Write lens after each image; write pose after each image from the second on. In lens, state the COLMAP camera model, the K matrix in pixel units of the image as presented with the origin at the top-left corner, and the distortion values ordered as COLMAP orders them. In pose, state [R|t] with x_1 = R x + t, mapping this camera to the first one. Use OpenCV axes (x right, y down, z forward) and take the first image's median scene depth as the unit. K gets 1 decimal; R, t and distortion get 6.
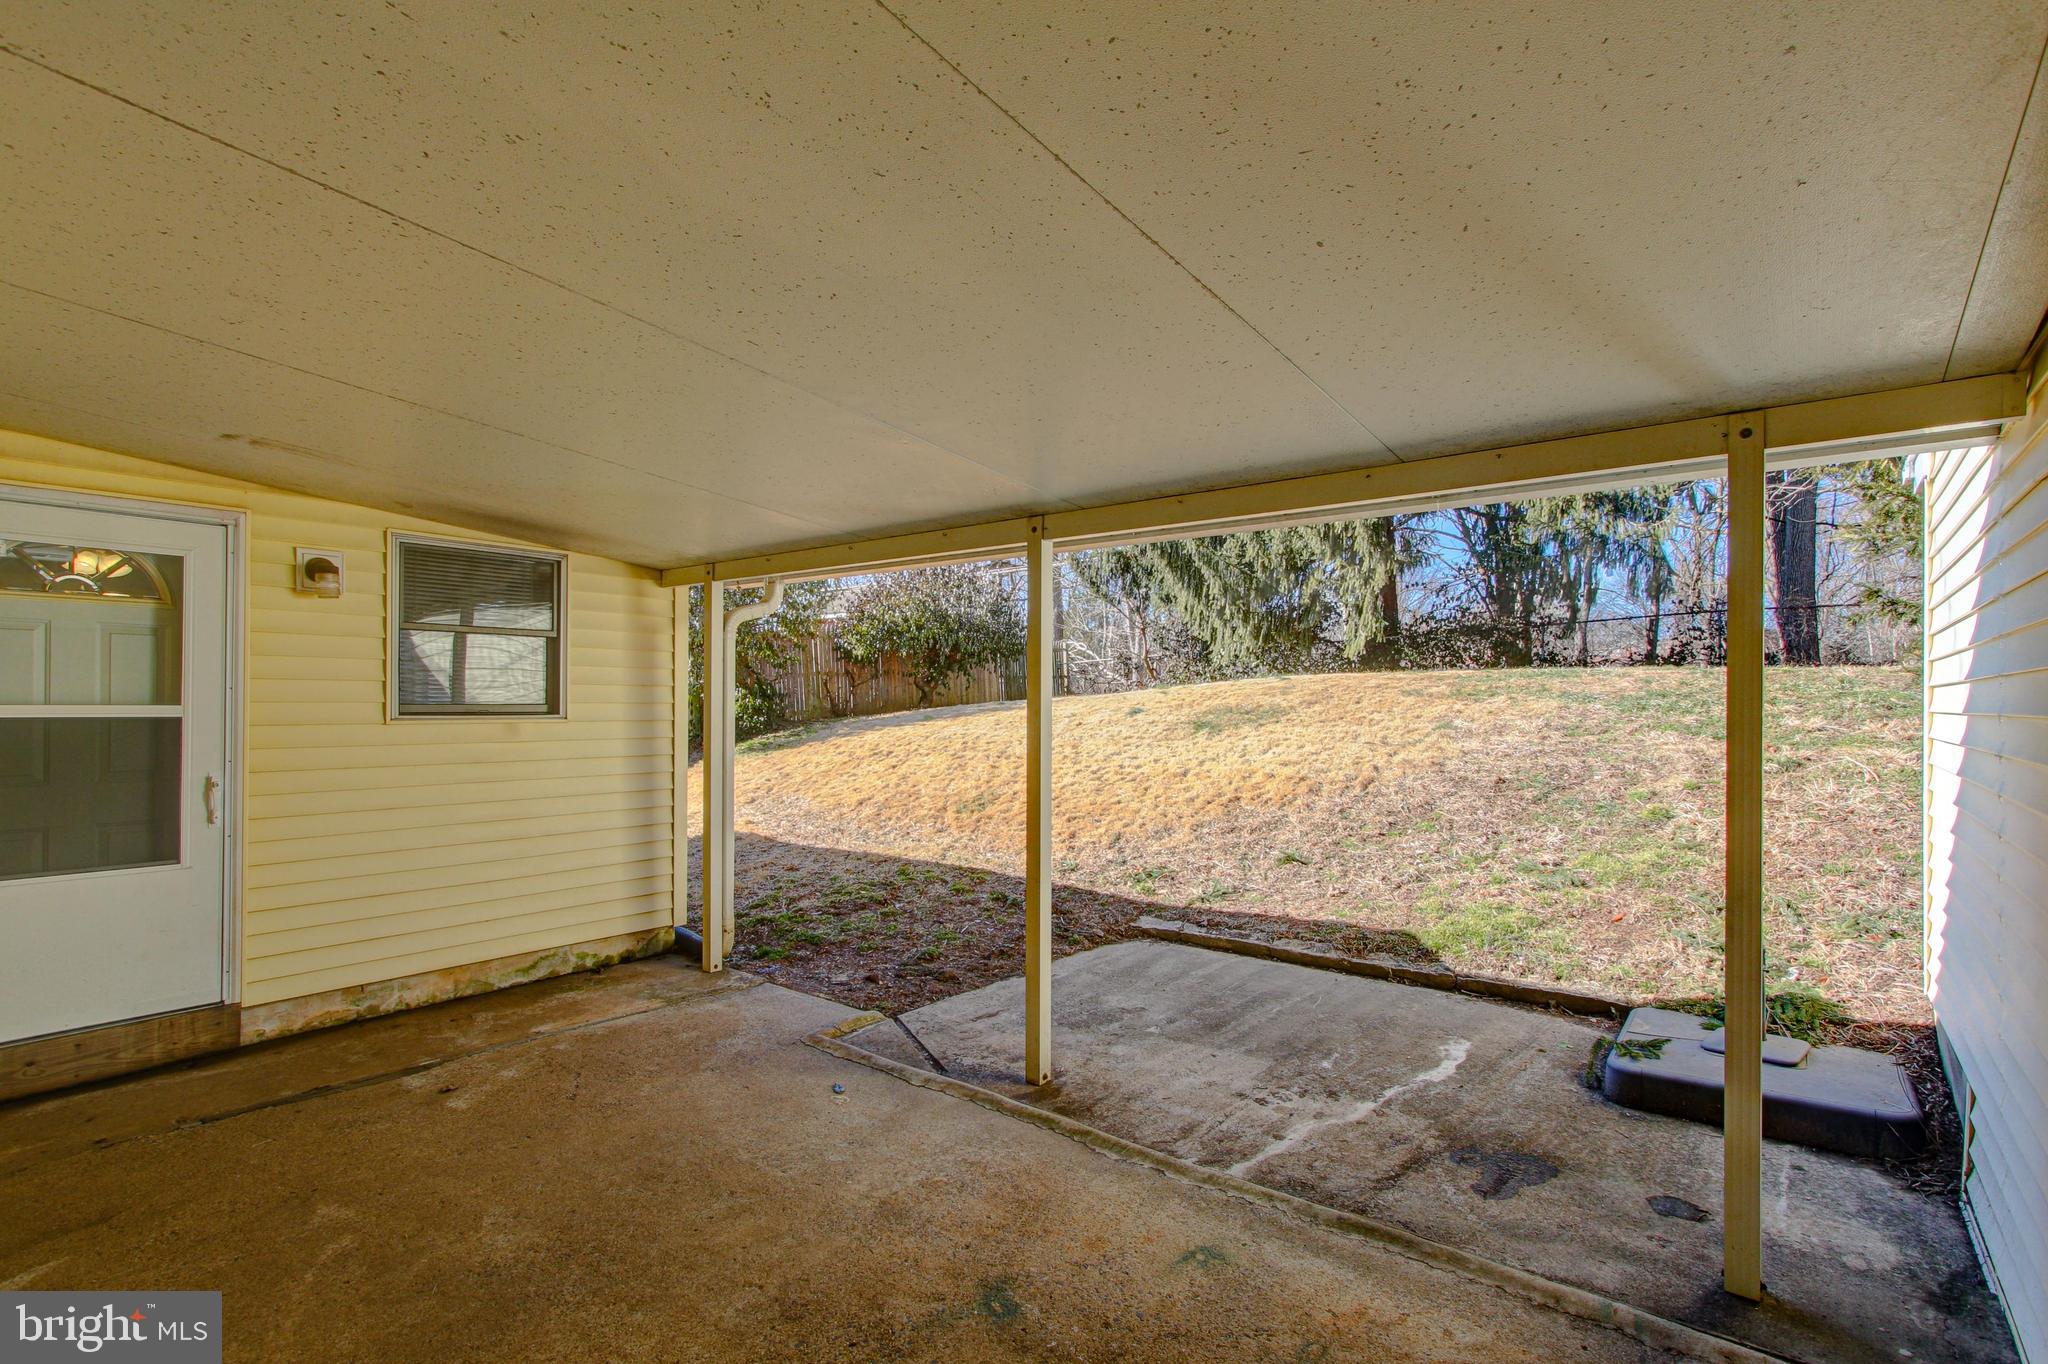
lens RADIAL K [[977.4, 0, 1017.3], [0, 977.4, 694.3], [0, 0, 1]] dist [0.000447, 0.000982]
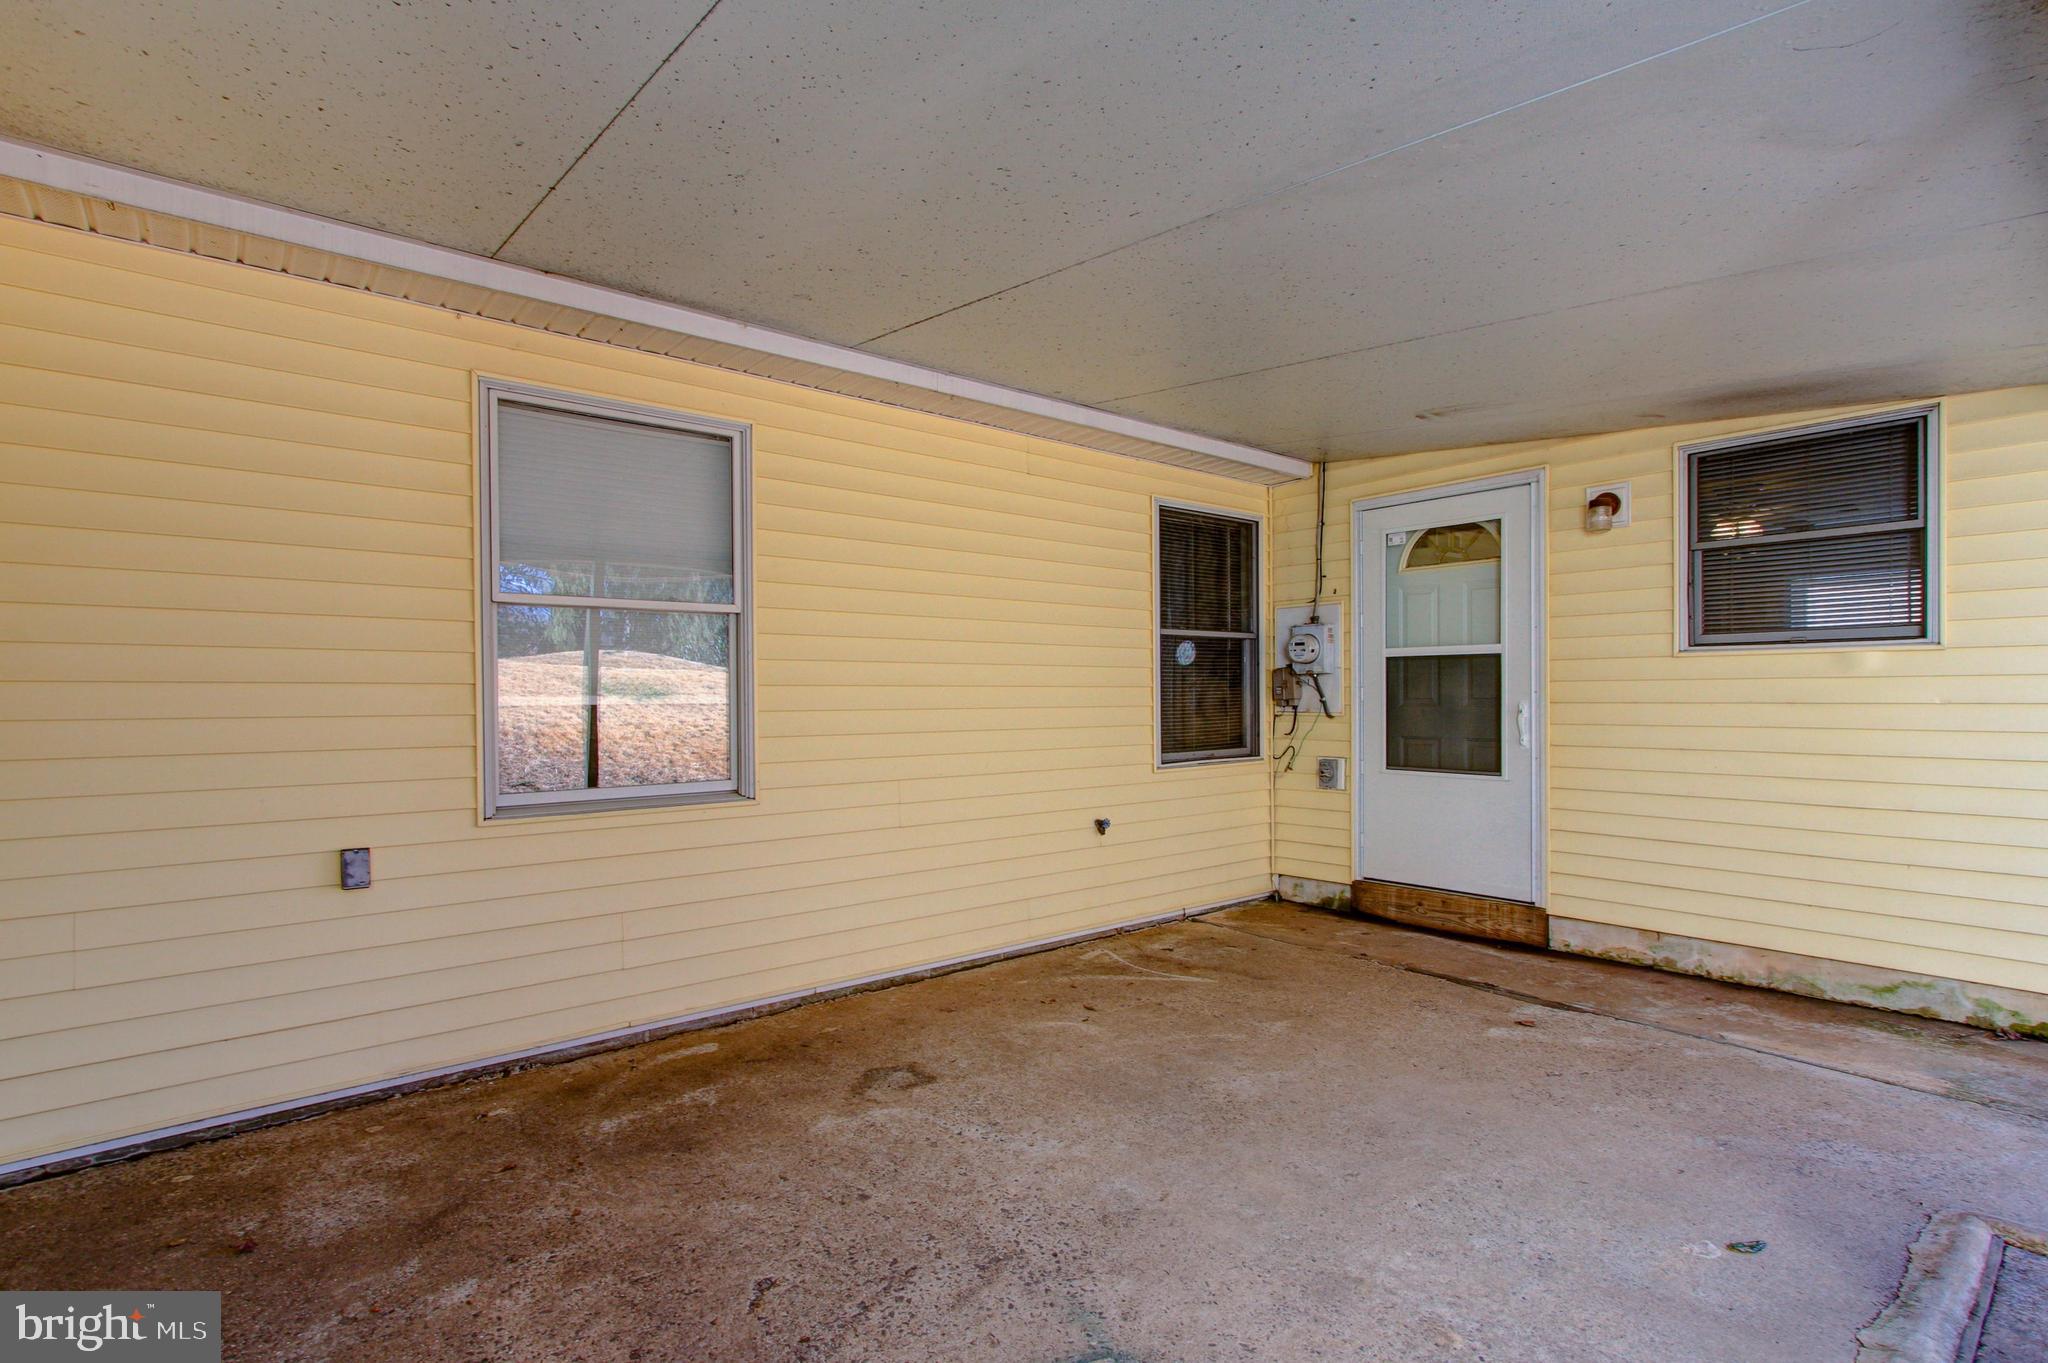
lens RADIAL K [[977.4, 0, 1017.3], [0, 977.4, 693.8], [0, 0, 1]] dist [0.000447, 0.000982]
pose [[-0.184466, -0.001844, -0.982837, 0.412075], [0.011173, 0.999930, -0.003974, 0.067352], [0.982775, -0.011715, -0.184432, 0.613044]]
